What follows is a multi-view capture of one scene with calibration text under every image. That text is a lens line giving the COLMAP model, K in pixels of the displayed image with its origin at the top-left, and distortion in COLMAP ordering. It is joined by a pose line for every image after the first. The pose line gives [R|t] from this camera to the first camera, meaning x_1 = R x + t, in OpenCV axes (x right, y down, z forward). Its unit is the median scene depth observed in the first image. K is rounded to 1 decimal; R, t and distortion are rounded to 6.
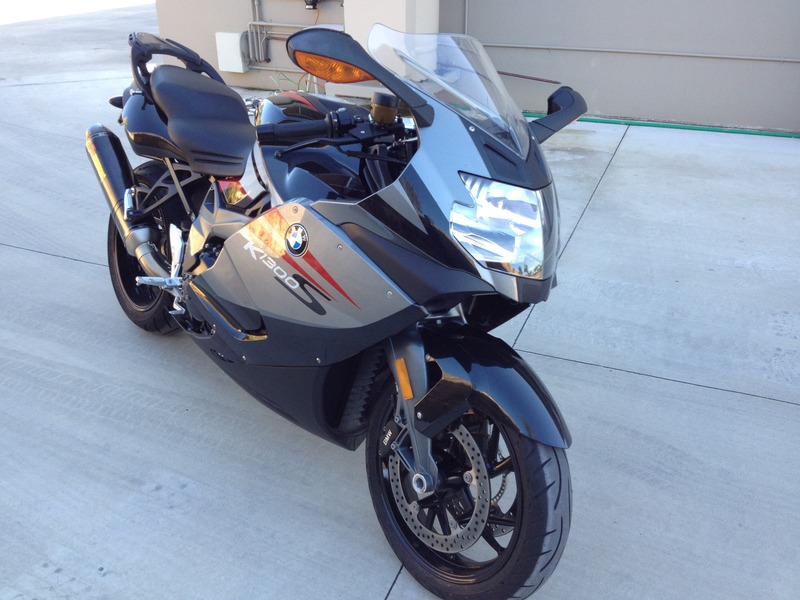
lens RADIAL K [[761.7, 0, 400.0], [0, 761.7, 300.0], [0, 0, 1]] dist [0.086976, -0.192829]
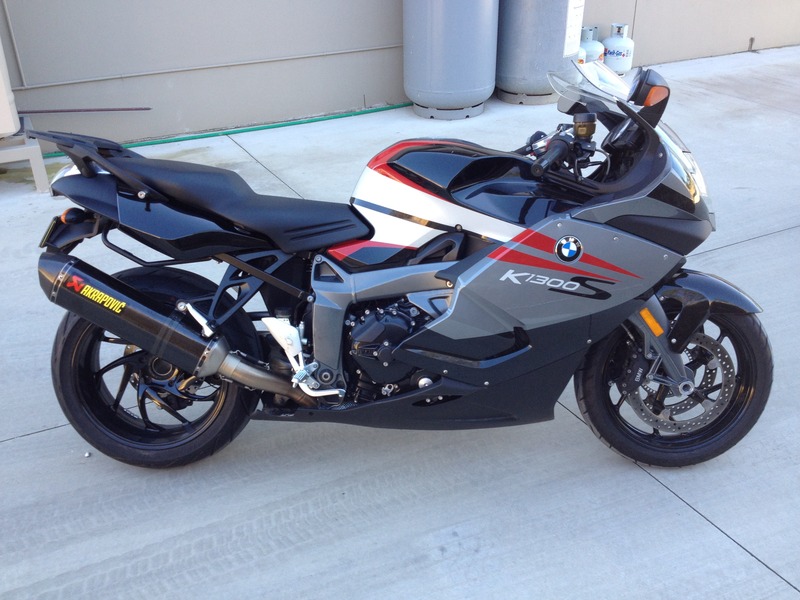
lens RADIAL K [[761.7, 0, 400.0], [0, 761.7, 300.0], [0, 0, 1]] dist [0.086976, -0.192829]
pose [[0.645000, -0.357373, 0.675470, -0.895837], [0.359703, 0.921849, 0.144248, -0.214667], [-0.674232, 0.149929, 0.723141, 0.265028]]
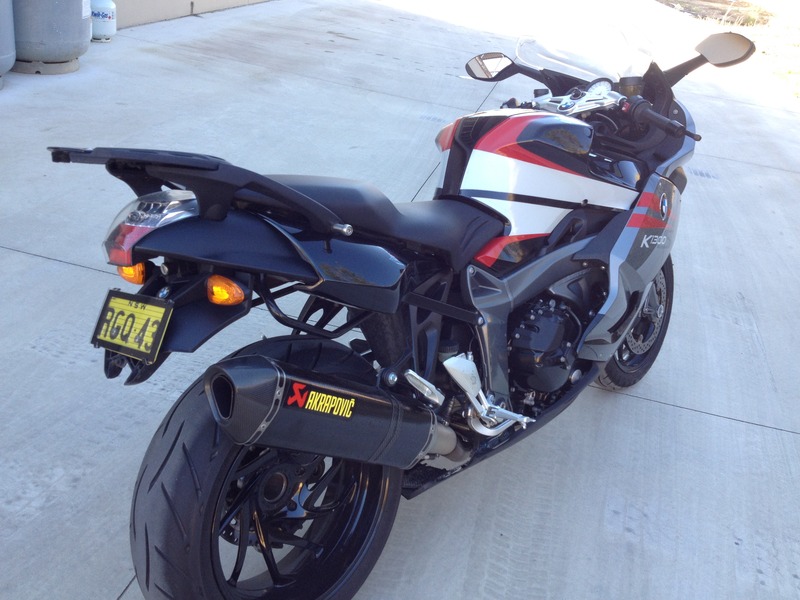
lens RADIAL K [[761.7, 0, 400.0], [0, 761.7, 300.0], [0, 0, 1]] dist [0.086976, -0.192829]
pose [[-0.151851, -0.458711, 0.875514, -0.979172], [0.324779, 0.813444, 0.482521, -0.551968], [-0.933520, 0.357620, 0.025457, 1.127764]]
